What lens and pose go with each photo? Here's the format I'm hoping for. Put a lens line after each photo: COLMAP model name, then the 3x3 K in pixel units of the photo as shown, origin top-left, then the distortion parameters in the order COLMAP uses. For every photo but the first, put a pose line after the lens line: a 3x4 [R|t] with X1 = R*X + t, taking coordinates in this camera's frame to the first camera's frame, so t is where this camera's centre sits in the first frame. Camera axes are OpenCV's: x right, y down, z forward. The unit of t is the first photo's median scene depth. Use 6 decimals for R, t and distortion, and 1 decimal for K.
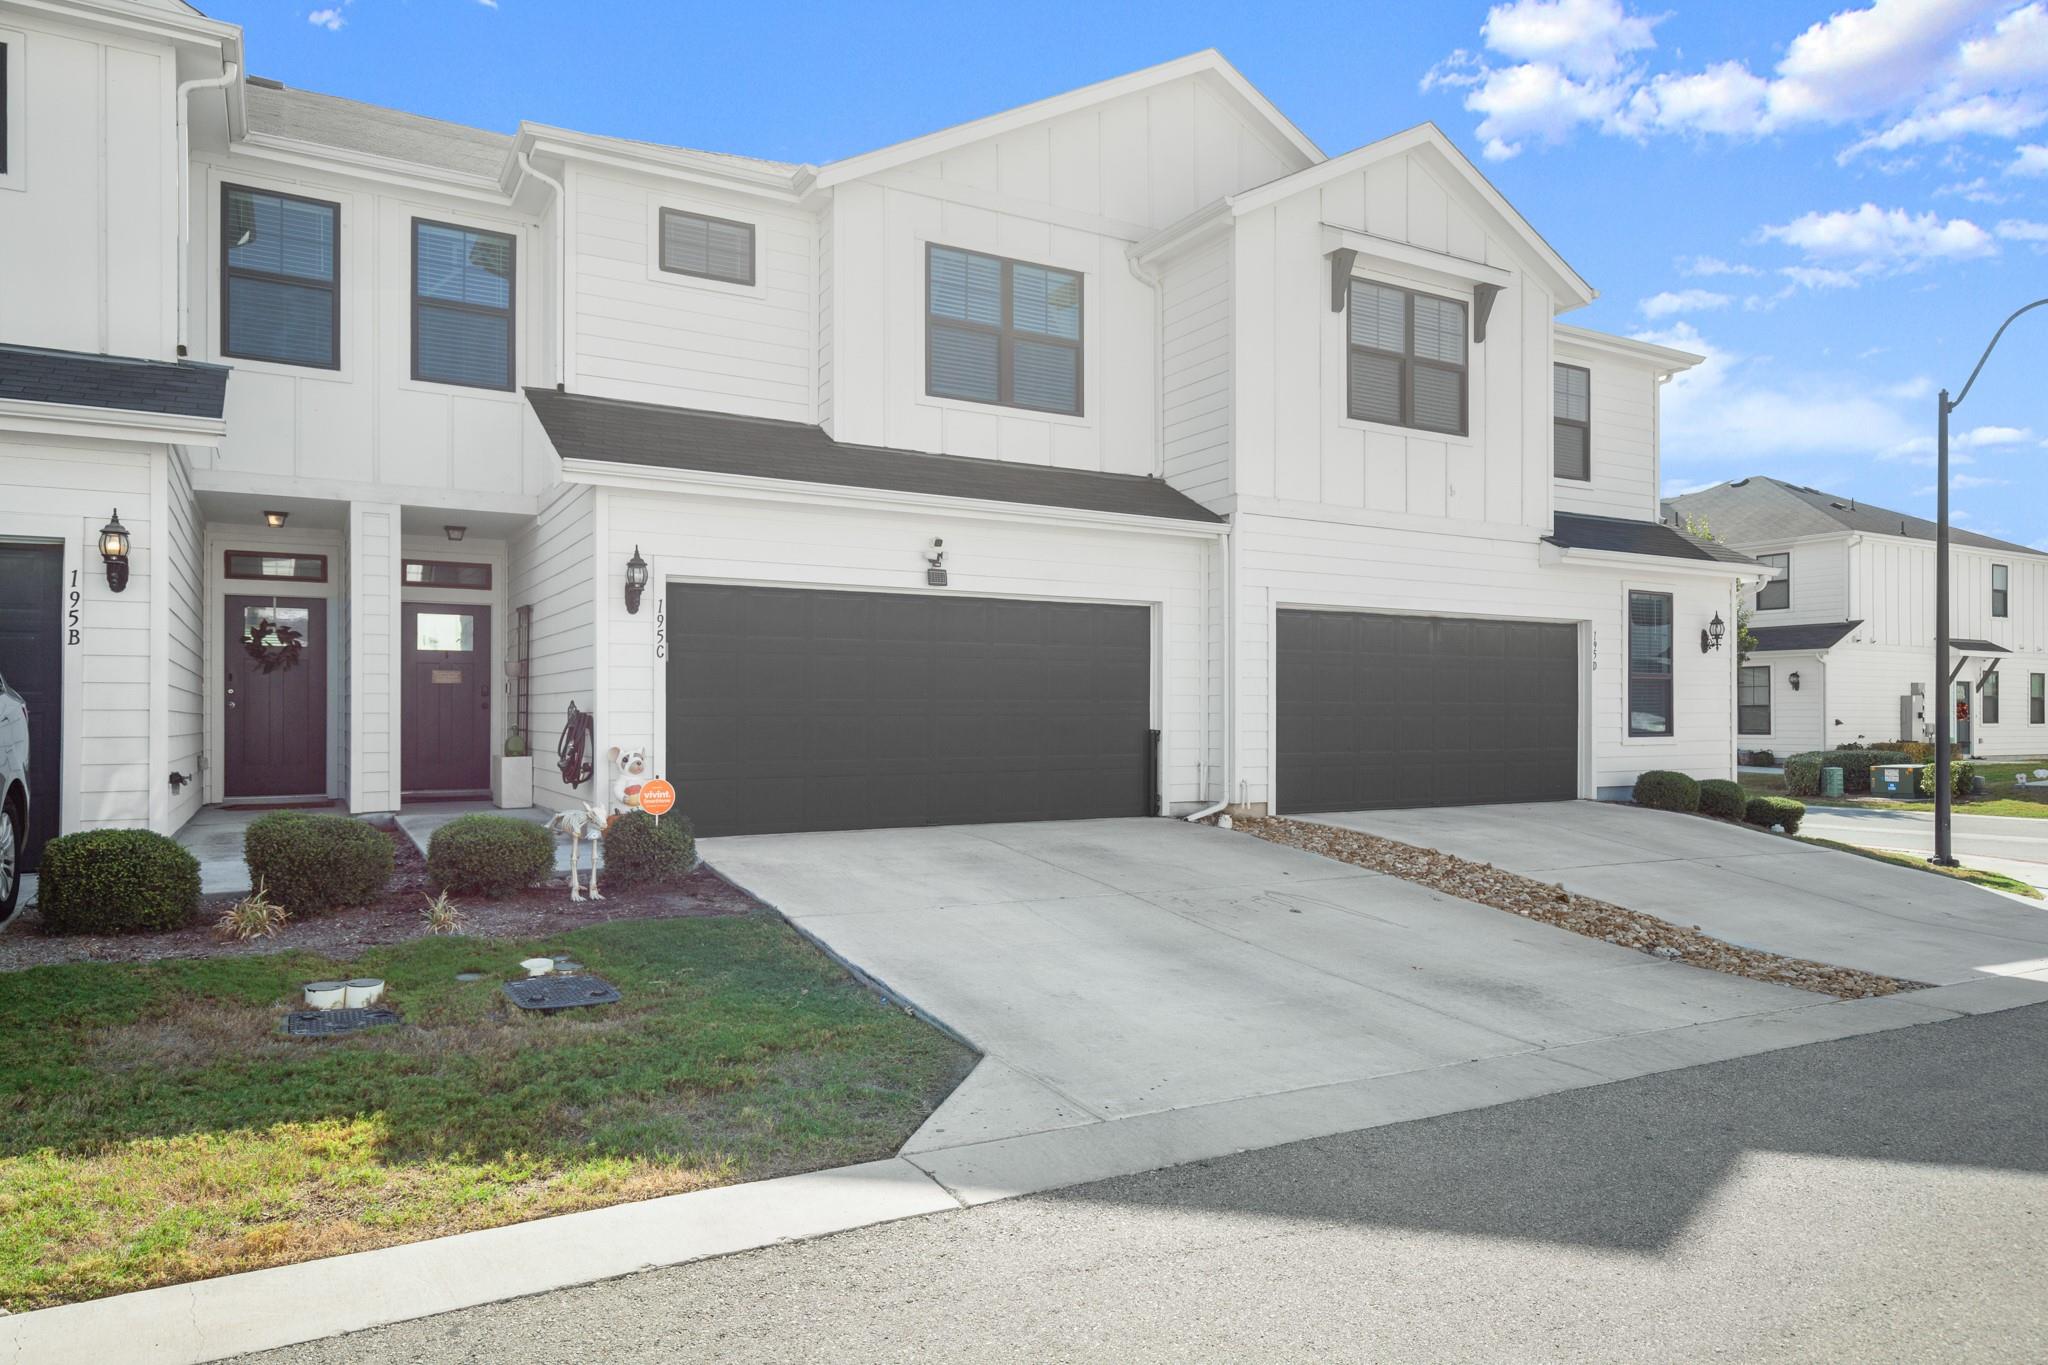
lens RADIAL K [[1328.1, 0, 1028.4], [0, 1328.1, 703.4], [0, 0, 1]] dist [0.017549, 0.008665]
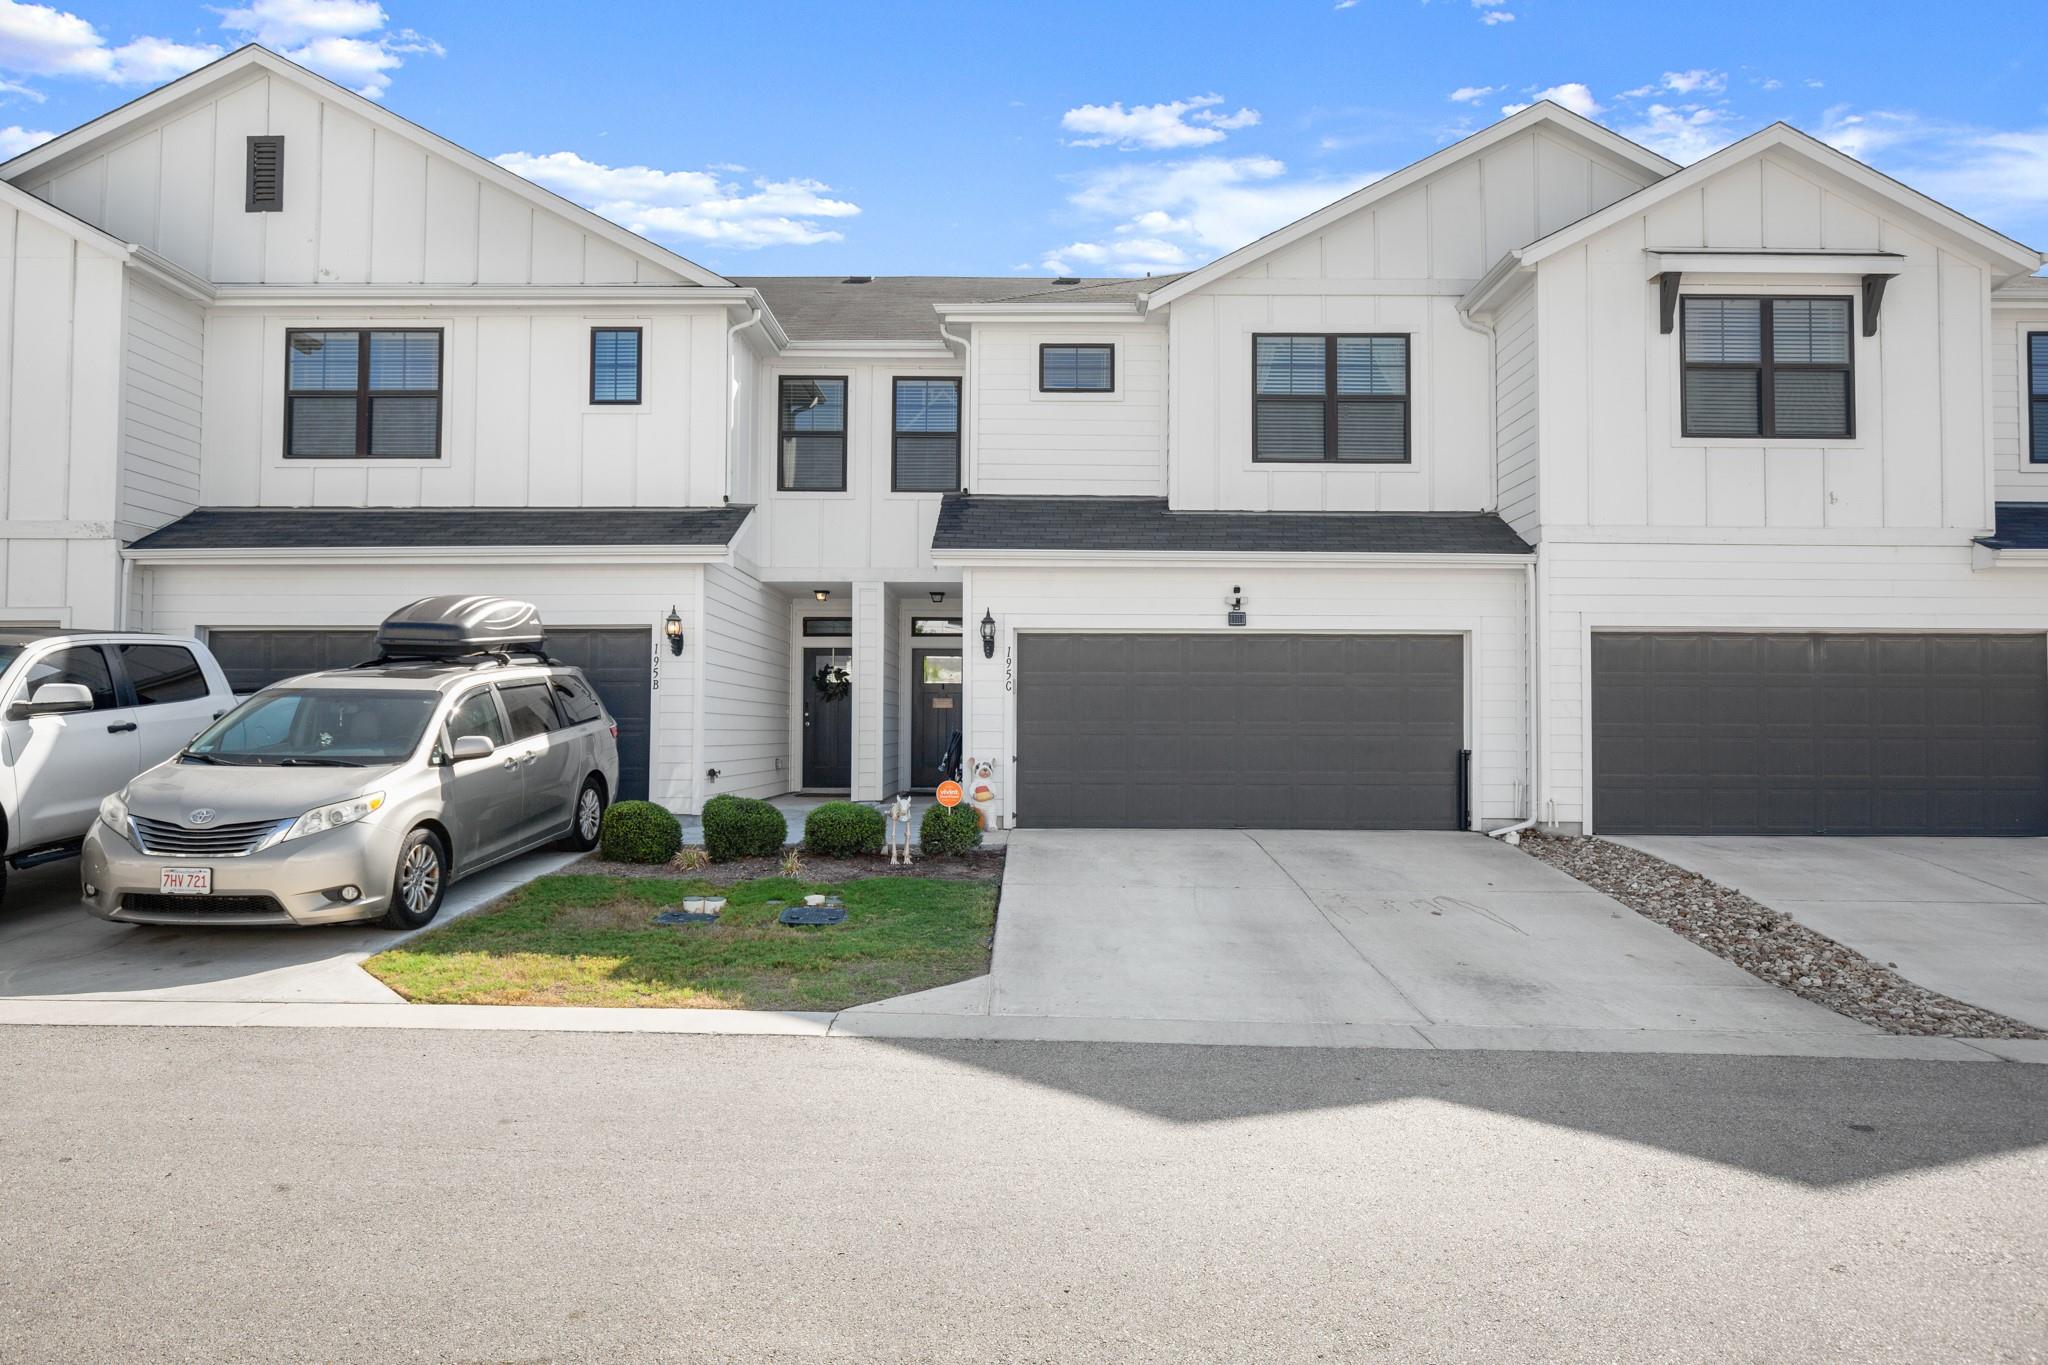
lens RADIAL K [[1328.1, 0, 1026.2], [0, 1328.1, 675.8], [0, 0, 1]] dist [0.017549, 0.008665]
pose [[0.855679, -0.015910, -0.517263, 0.361311], [0.000520, 0.999553, -0.029884, -0.008087], [0.517507, 0.025302, 0.855305, -0.107927]]
